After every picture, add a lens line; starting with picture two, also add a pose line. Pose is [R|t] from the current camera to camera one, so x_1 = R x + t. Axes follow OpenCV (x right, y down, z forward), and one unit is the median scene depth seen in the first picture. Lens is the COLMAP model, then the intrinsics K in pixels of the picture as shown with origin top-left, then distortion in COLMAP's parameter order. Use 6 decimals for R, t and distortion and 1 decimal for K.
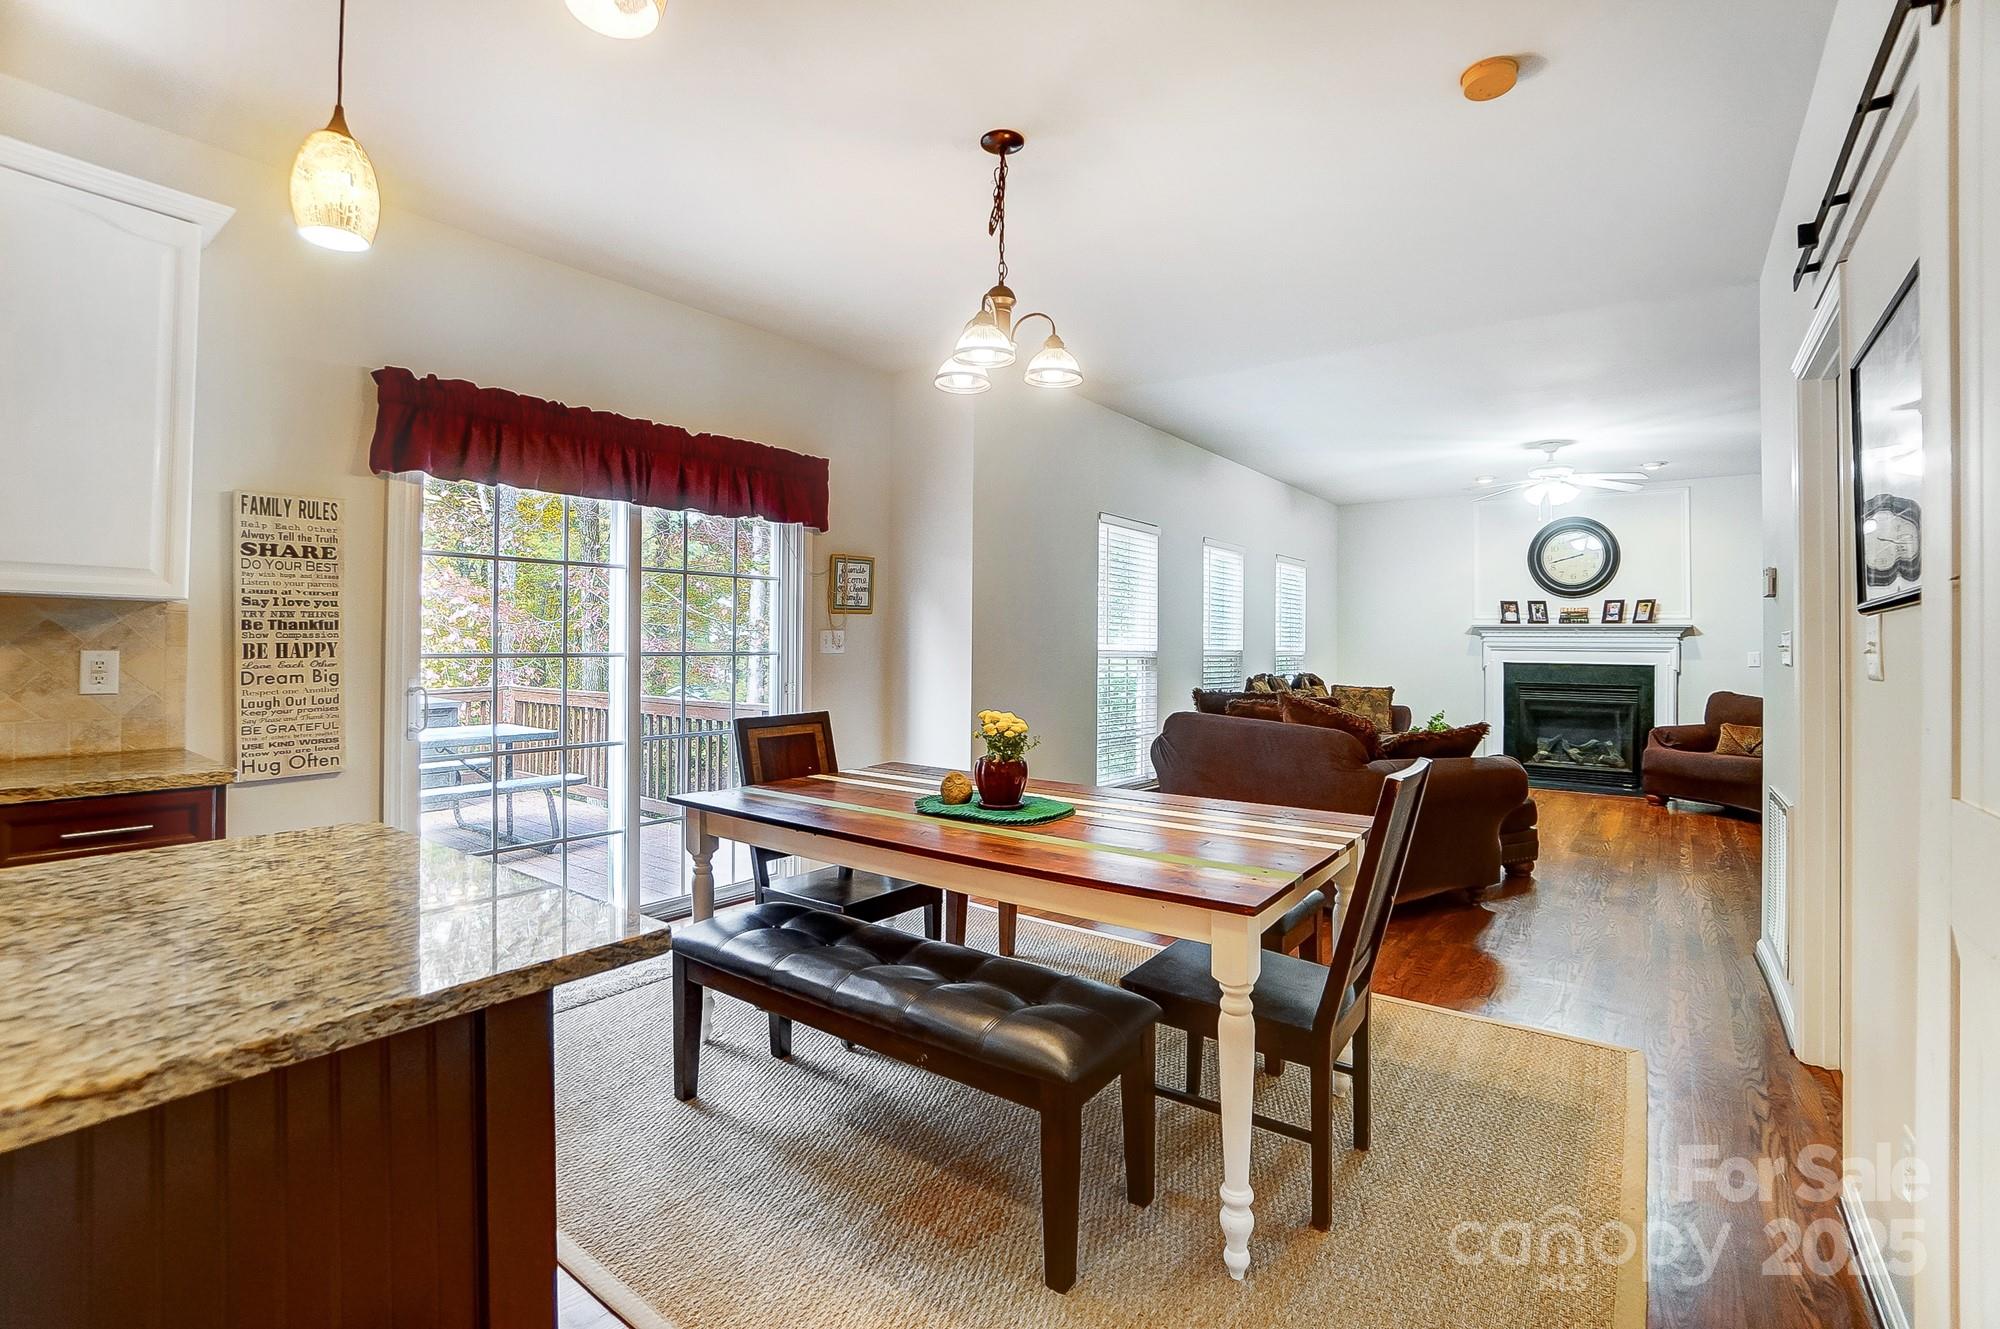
lens RADIAL K [[906.9, 0, 1024.3], [0, 906.9, 631.8], [0, 0, 1]] dist [-0.046493, 0.012953]
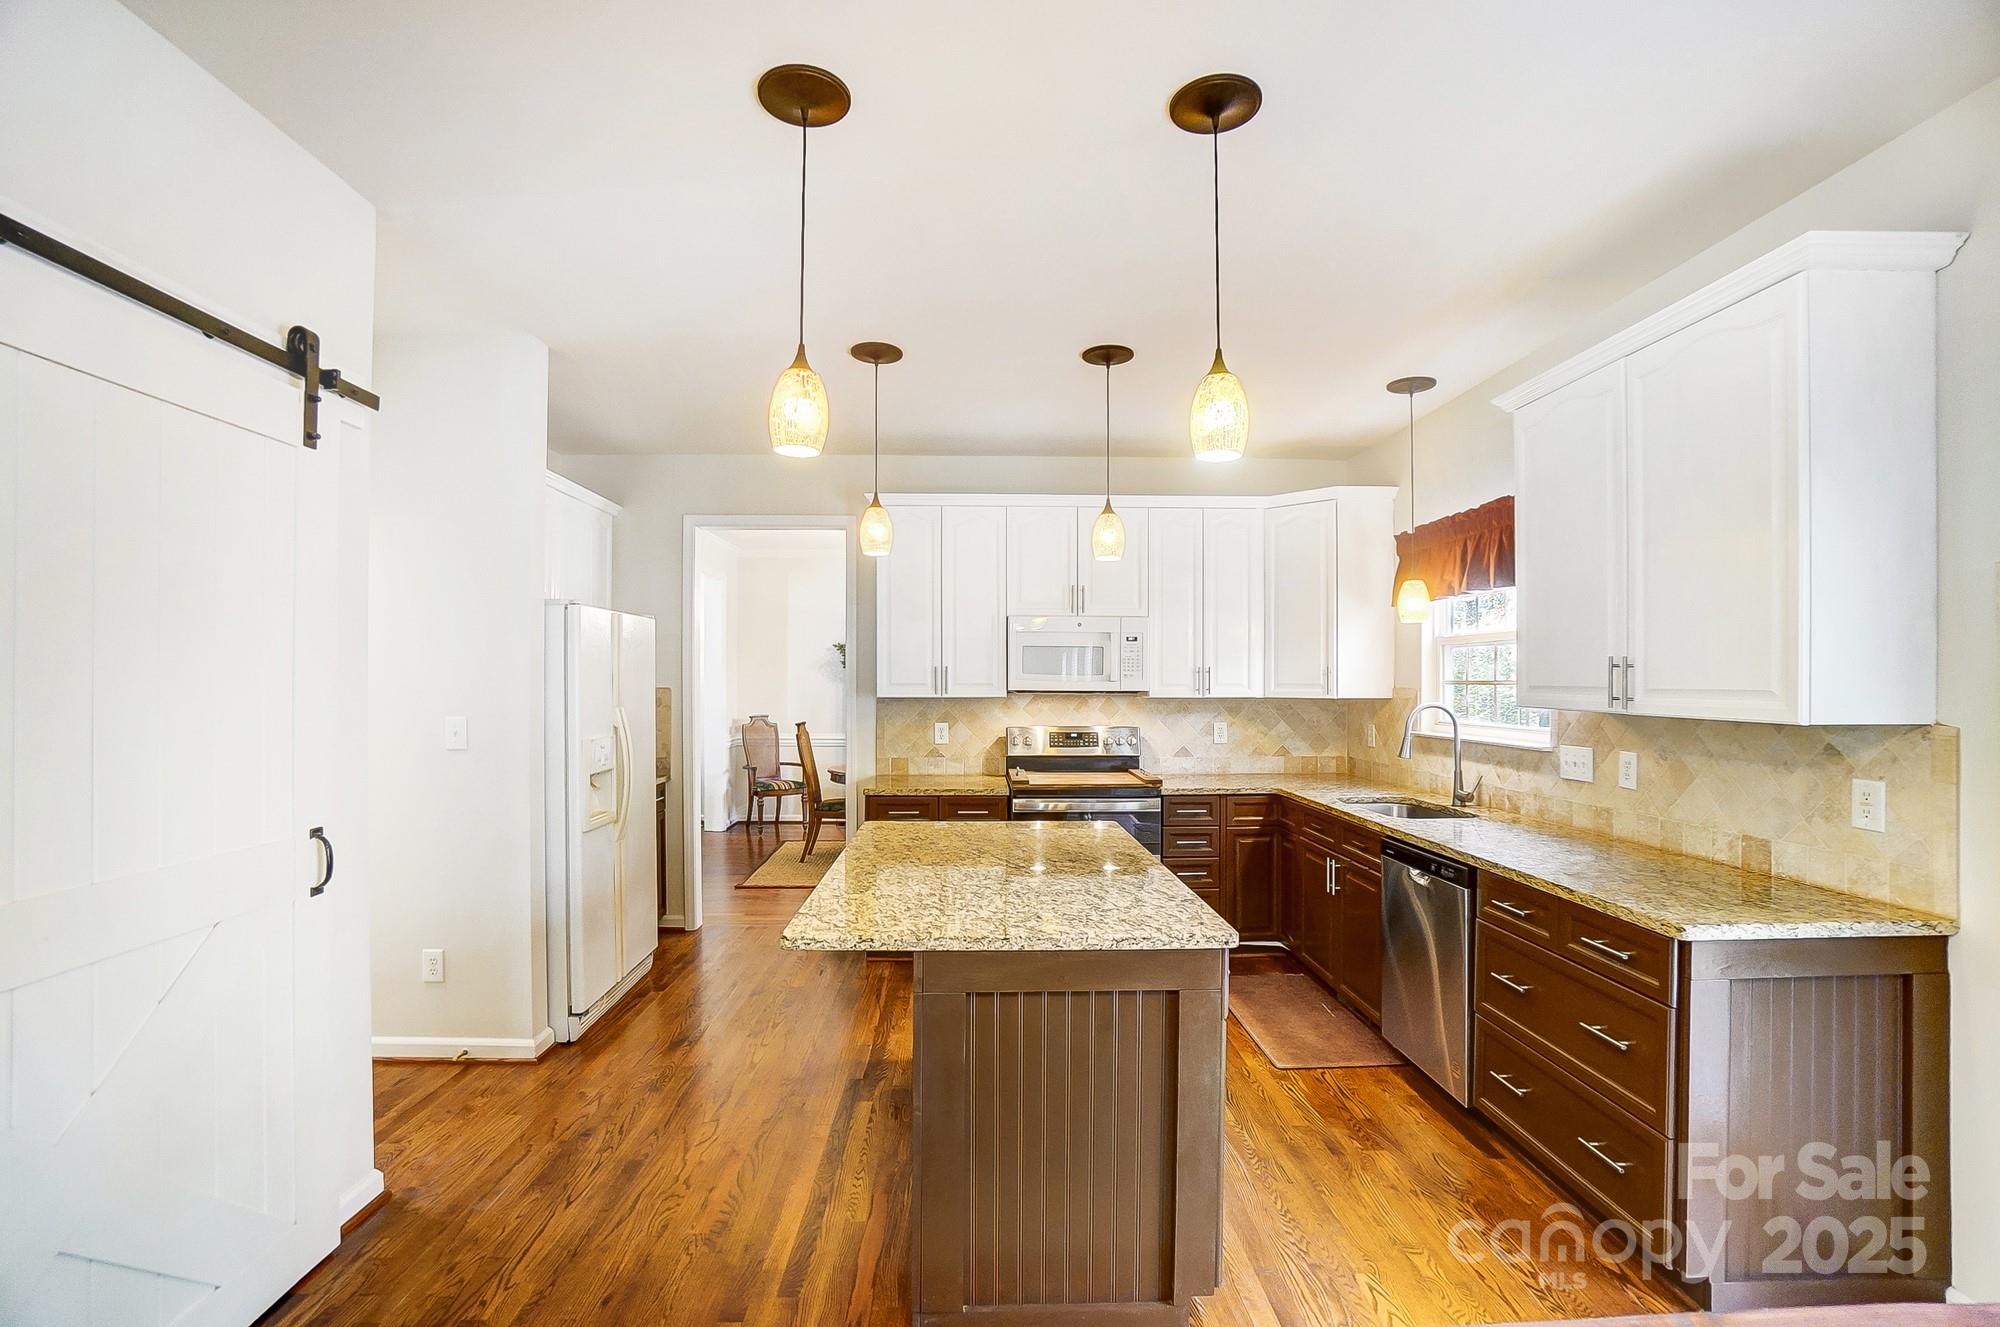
lens RADIAL K [[906.9, 0, 988.7], [0, 906.9, 681.4], [0, 0, 1]] dist [-0.046493, 0.012953]
pose [[-0.783095, -0.010171, -0.621819, 0.060415], [0.000974, 0.999845, -0.017581, -0.021695], [0.621901, -0.014373, -0.782964, 0.399262]]
